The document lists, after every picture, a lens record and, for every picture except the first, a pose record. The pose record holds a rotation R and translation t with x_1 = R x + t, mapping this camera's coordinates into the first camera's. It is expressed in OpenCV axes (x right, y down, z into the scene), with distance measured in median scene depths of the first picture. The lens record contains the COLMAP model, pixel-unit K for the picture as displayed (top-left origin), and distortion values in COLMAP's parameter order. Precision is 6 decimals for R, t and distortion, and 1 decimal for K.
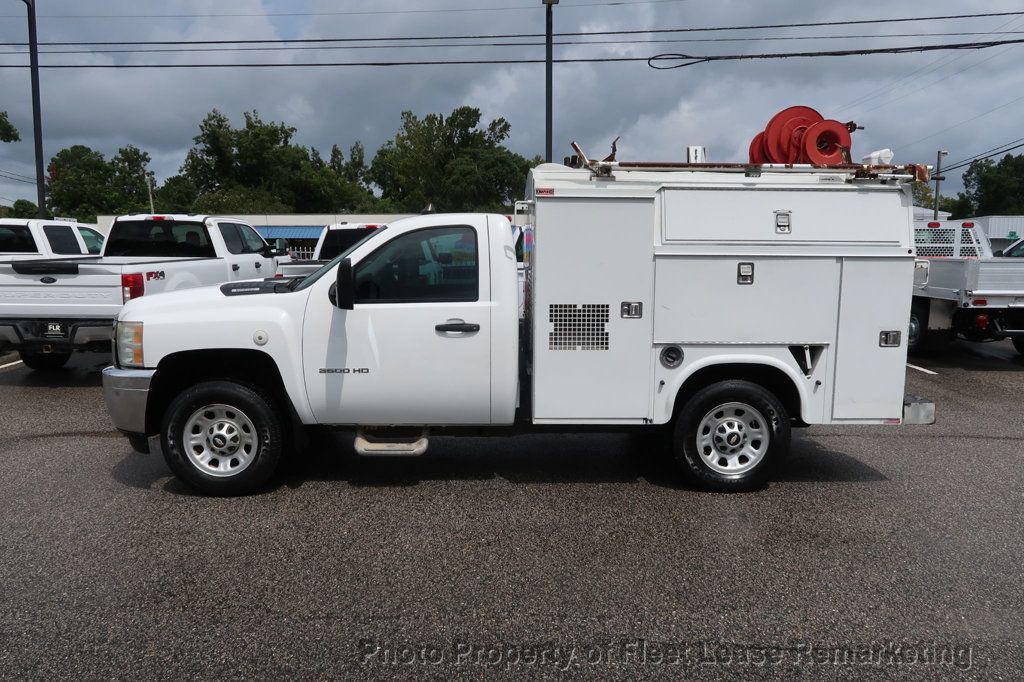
lens RADIAL K [[708.5, 0, 509.0], [0, 708.5, 342.9], [0, 0, 1]] dist [-0.029147, 0.015140]
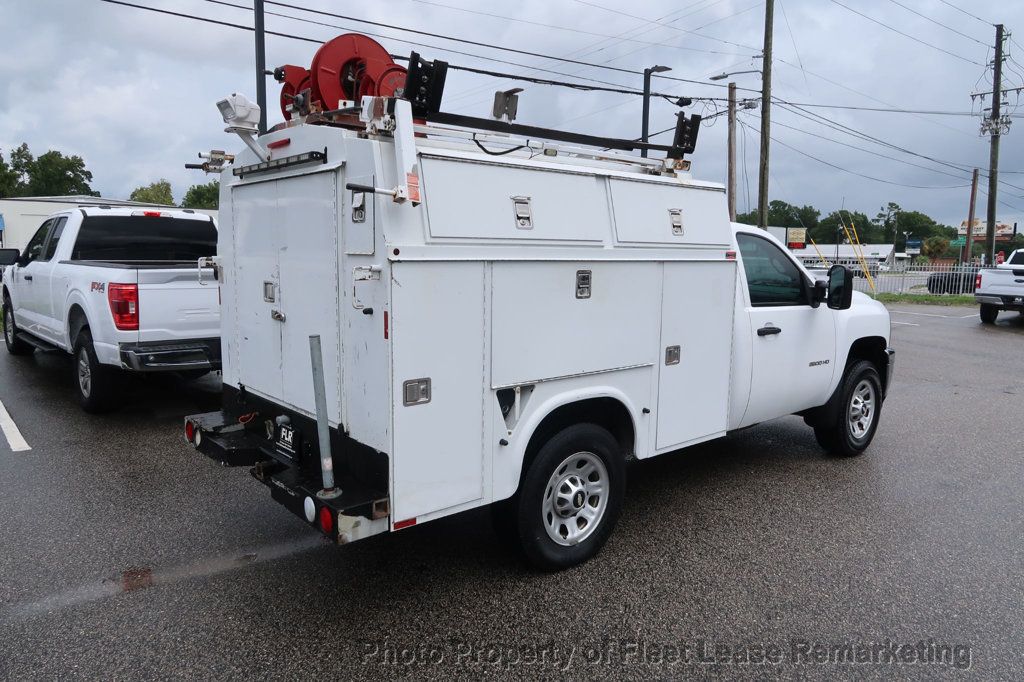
lens RADIAL K [[708.5, 0, 509.8], [0, 708.5, 340.5], [0, 0, 1]] dist [-0.029147, 0.015140]
pose [[0.757500, -0.064276, 0.649663, -0.890670], [0.065281, 0.997611, 0.022584, -0.065794], [-0.649563, 0.025303, 0.759887, 0.518235]]
